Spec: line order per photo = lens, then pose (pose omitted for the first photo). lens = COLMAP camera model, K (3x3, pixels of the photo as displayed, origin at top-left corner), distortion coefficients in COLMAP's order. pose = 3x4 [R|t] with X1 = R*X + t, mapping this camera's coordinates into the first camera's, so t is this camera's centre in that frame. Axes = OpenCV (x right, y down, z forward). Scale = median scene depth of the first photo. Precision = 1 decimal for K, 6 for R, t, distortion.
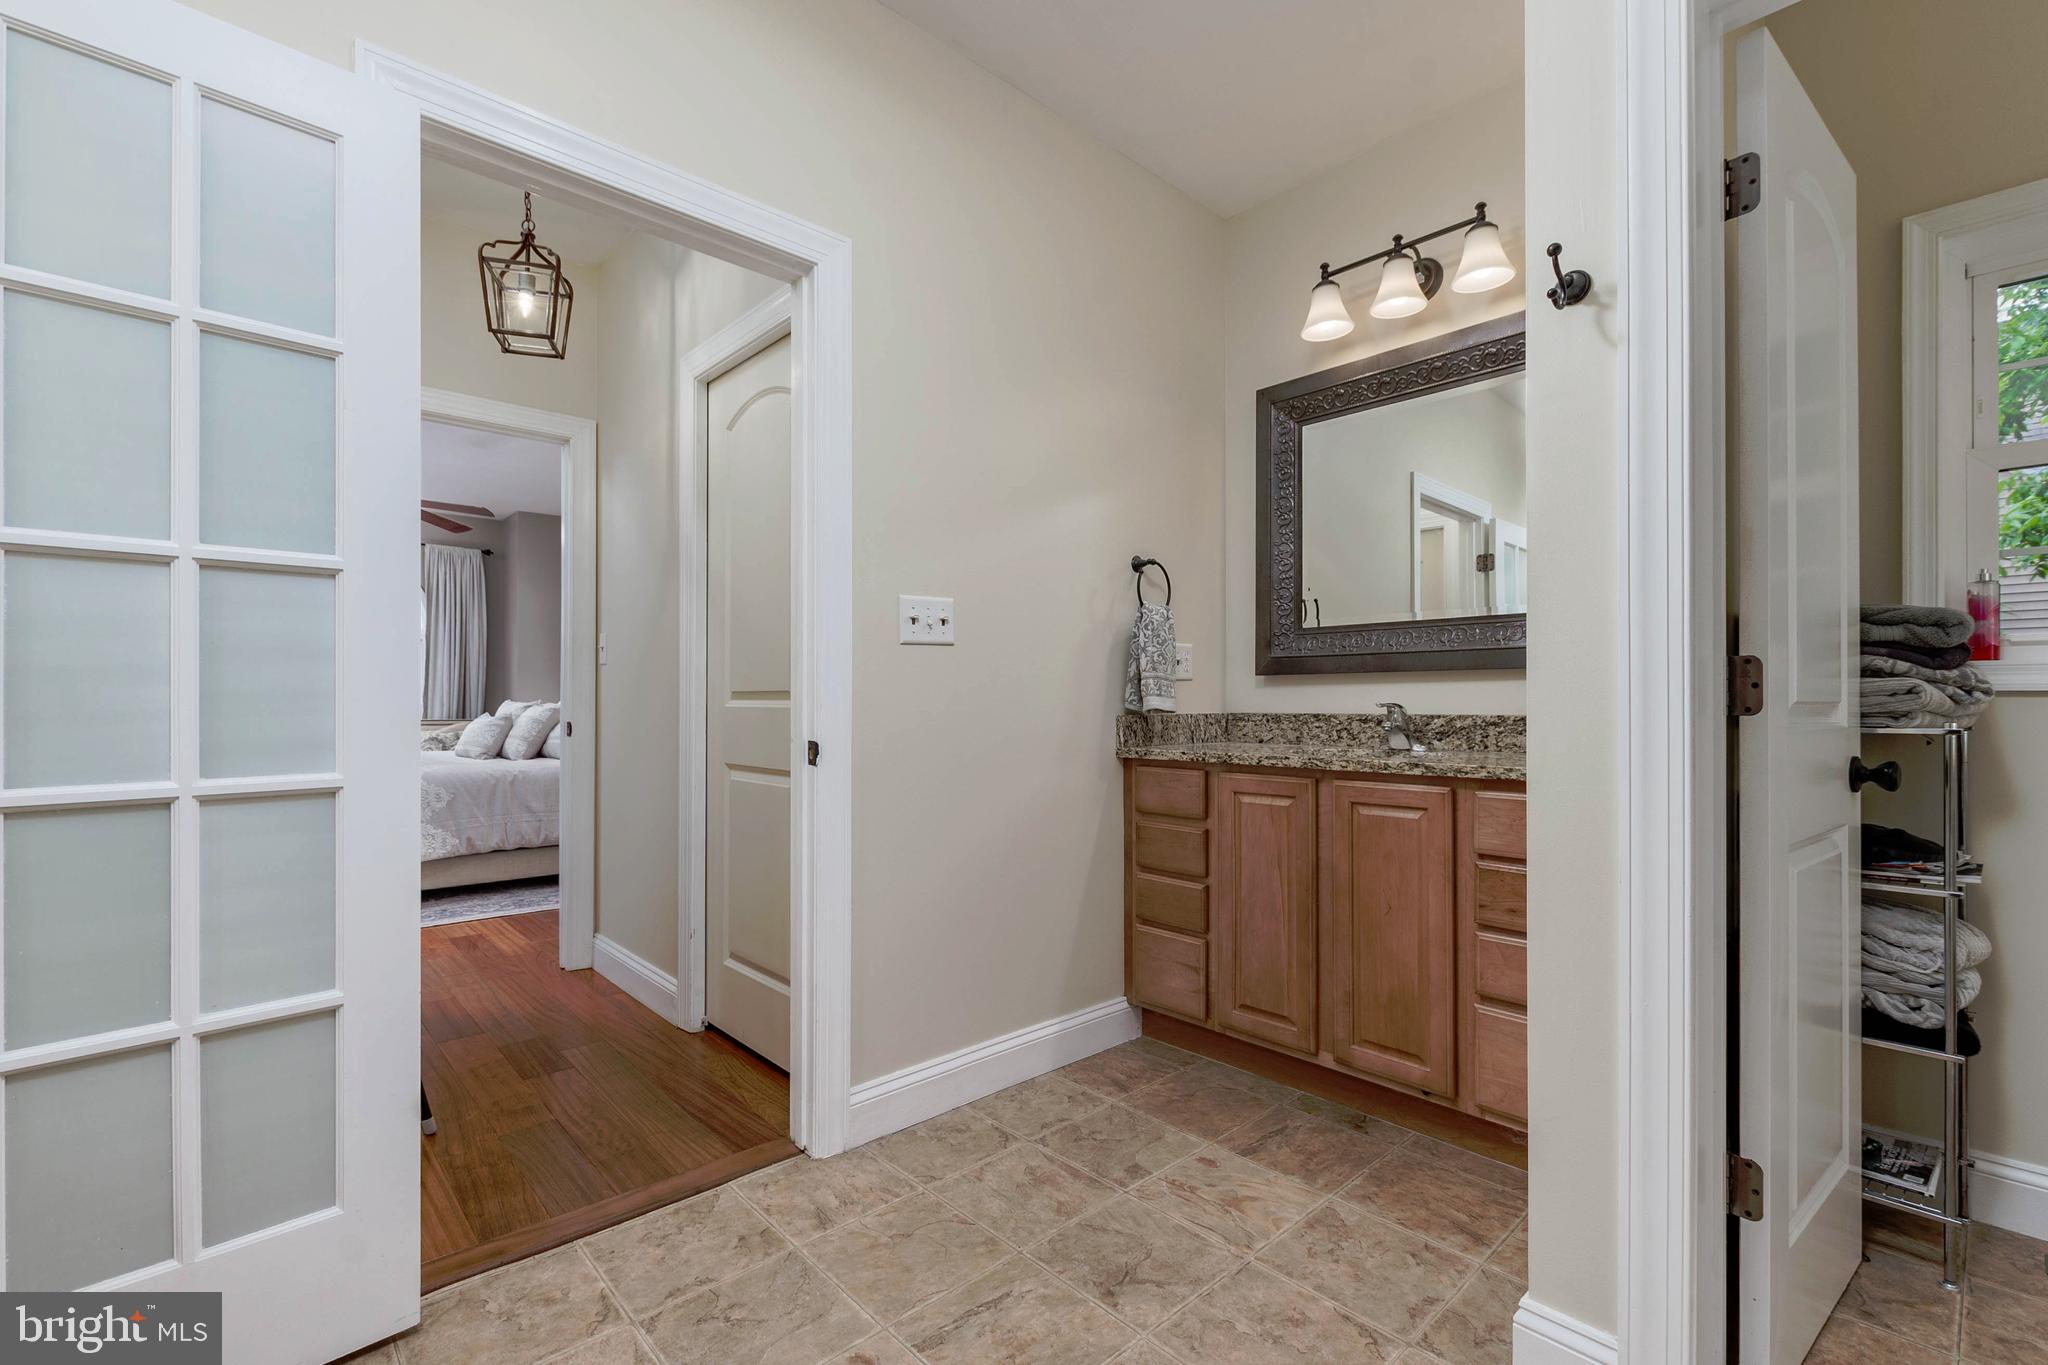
lens RADIAL K [[884.0, 0, 1024.0], [0, 884.0, 682.5], [0, 0, 1]] dist [-0.002583, -0.000505]
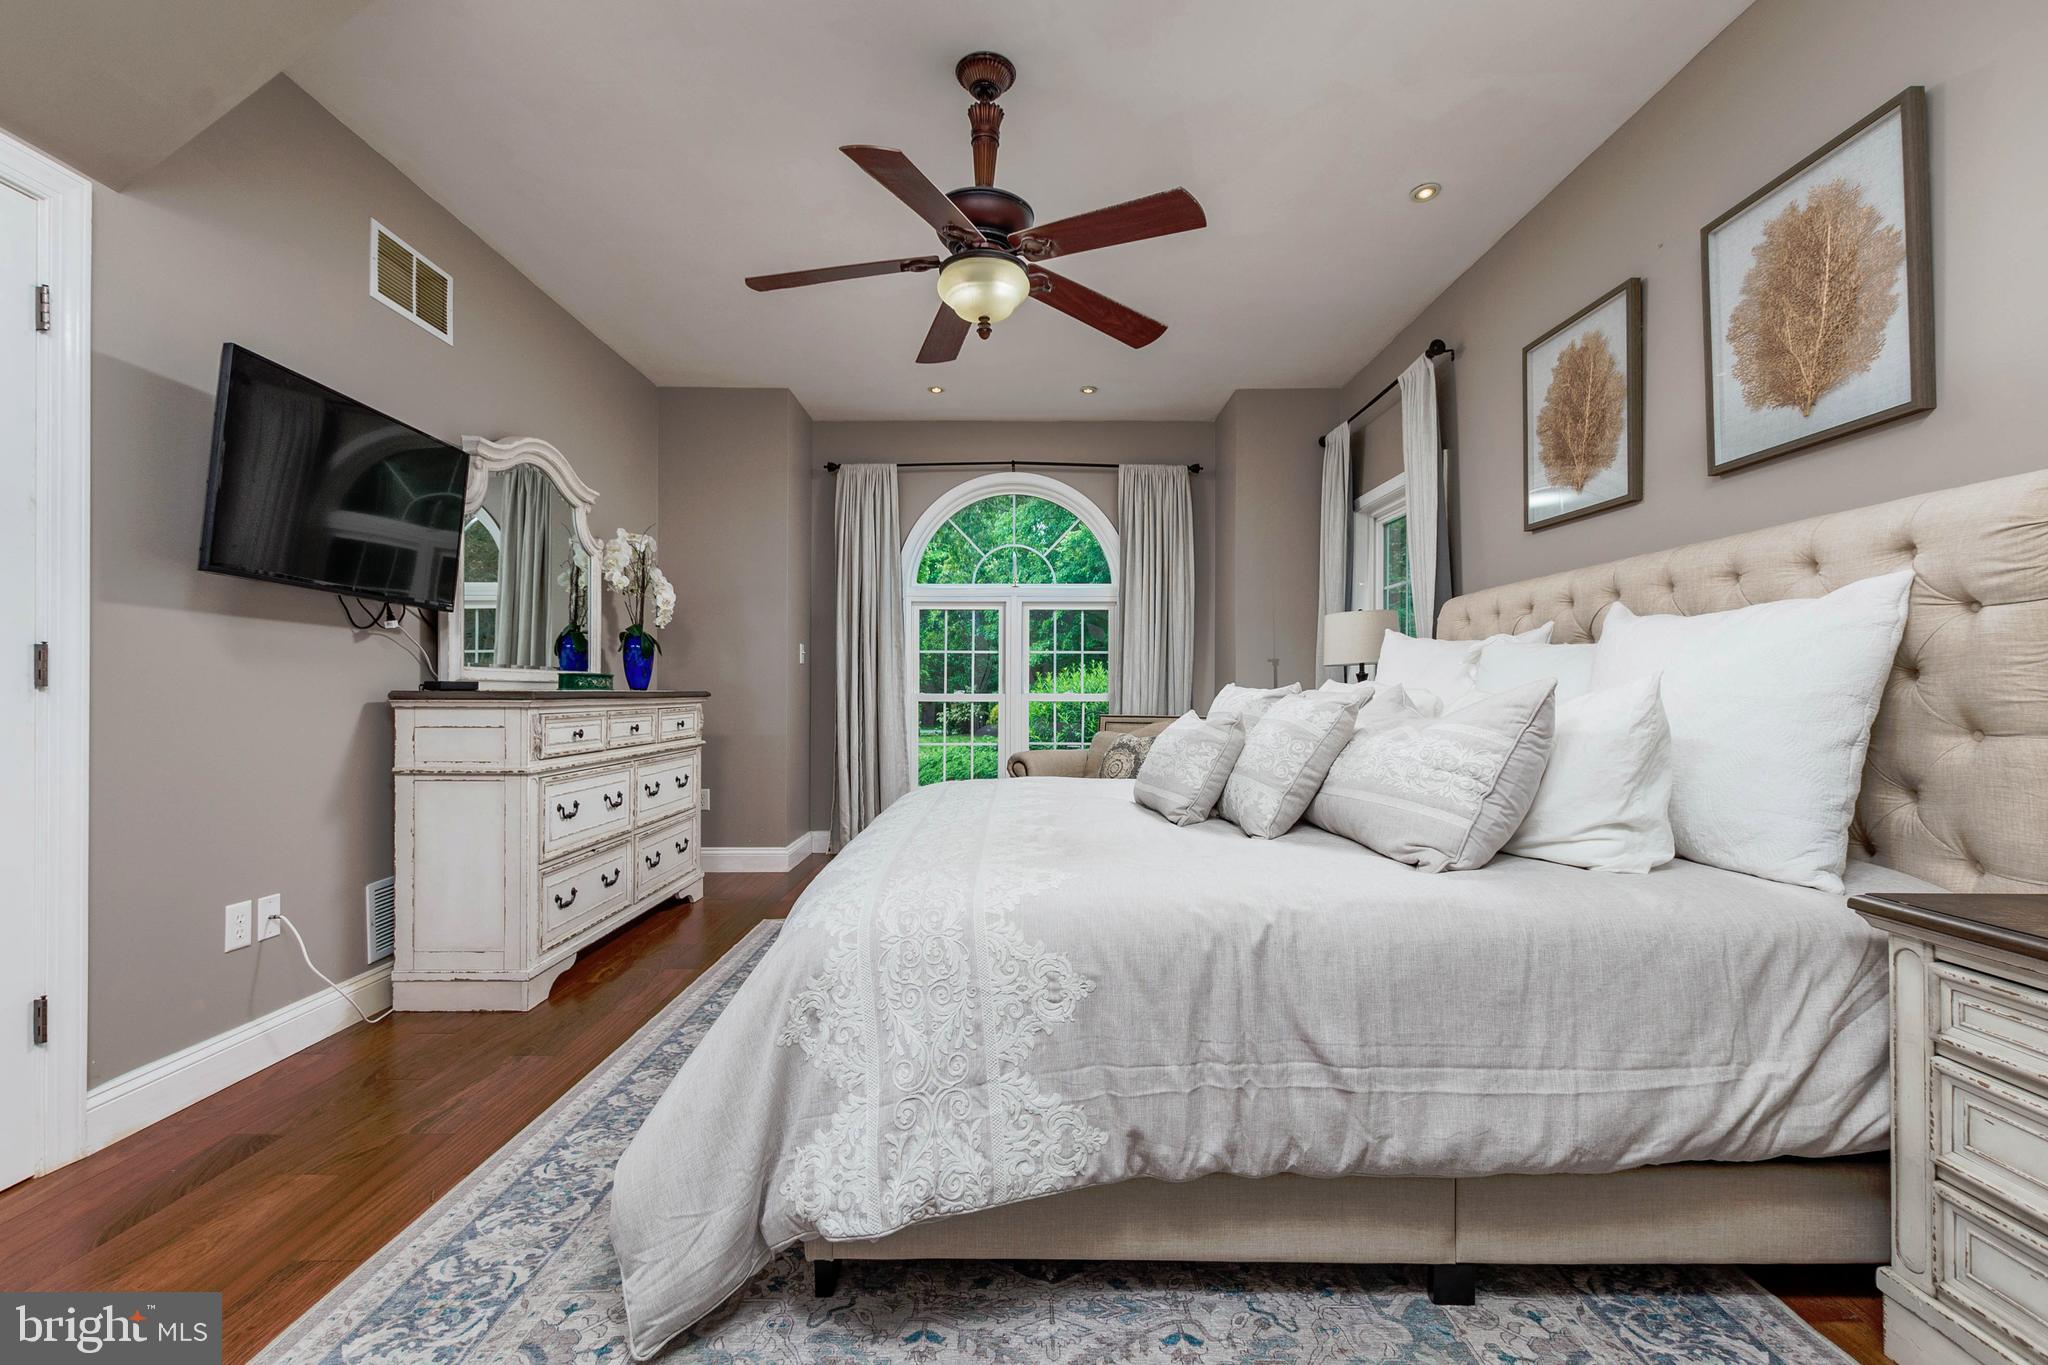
lens RADIAL K [[884.0, 0, 1024.0], [0, 884.0, 682.5], [0, 0, 1]] dist [-0.002583, -0.000505]
pose [[0.733850, -0.008887, -0.679254, -0.429343], [0.015752, 0.999868, 0.003936, 0.018802], [0.679129, -0.013587, 0.733893, 0.719623]]
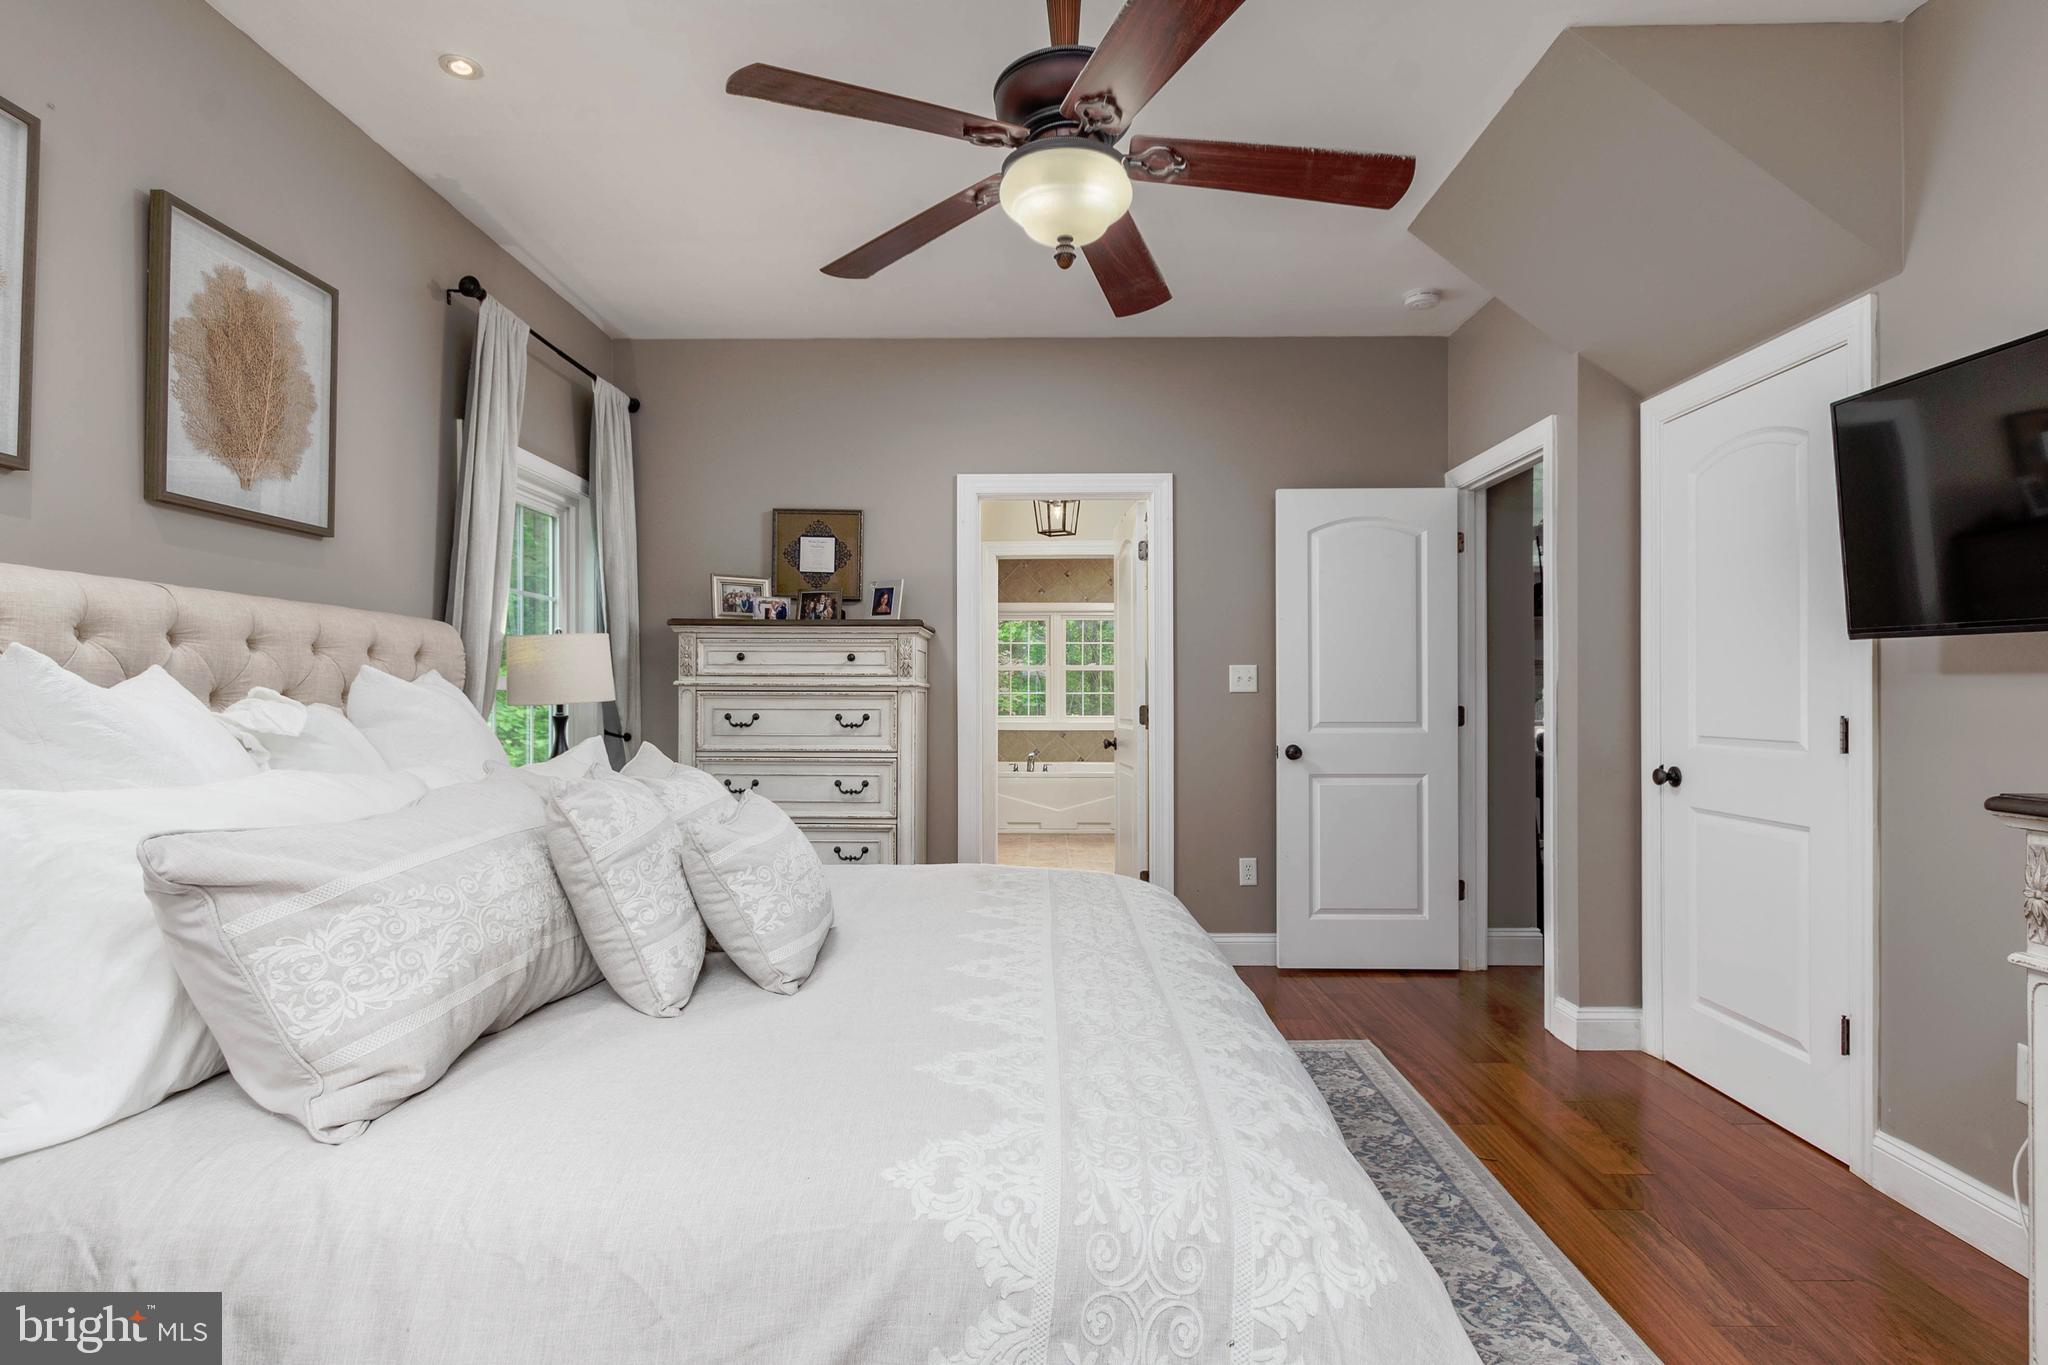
lens RADIAL K [[1016.6, 0, 1024.0], [0, 1016.6, 682.5], [0, 0, 1]] dist [-0.000366, -0.001091]
pose [[-0.723419, 0.001434, 0.690408, -0.893875], [-0.022000, 0.999442, -0.025127, 0.006528], [-0.690059, -0.033366, -0.722984, 1.207595]]
